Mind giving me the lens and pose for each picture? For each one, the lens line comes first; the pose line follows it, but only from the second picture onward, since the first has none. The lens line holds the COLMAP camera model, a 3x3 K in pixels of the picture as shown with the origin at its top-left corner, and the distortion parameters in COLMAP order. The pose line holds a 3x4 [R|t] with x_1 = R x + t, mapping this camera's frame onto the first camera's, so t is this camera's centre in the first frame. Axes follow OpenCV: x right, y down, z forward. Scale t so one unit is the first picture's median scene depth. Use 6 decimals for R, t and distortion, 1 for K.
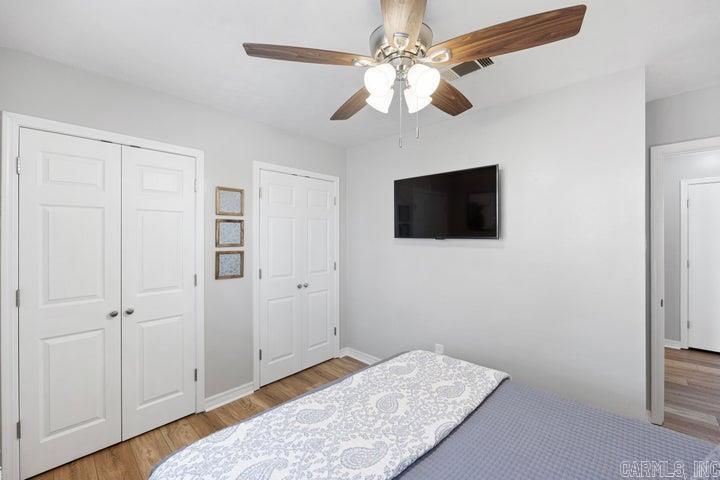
lens RADIAL K [[293.9, 0, 363.3], [0, 293.9, 235.5], [0, 0, 1]] dist [-0.001855, -0.000057]
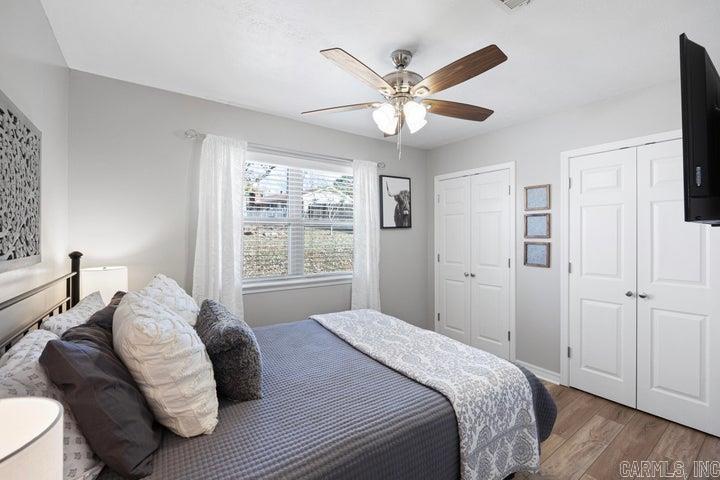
lens RADIAL K [[298.8, 0, 359.0], [0, 298.8, 233.7], [0, 0, 1]] dist [0.002560, 0.000064]
pose [[-0.173898, -0.001162, -0.984763, 0.791149], [-0.000711, 0.999999, -0.001054, 0.023054], [0.984763, 0.000516, -0.173898, 0.536439]]
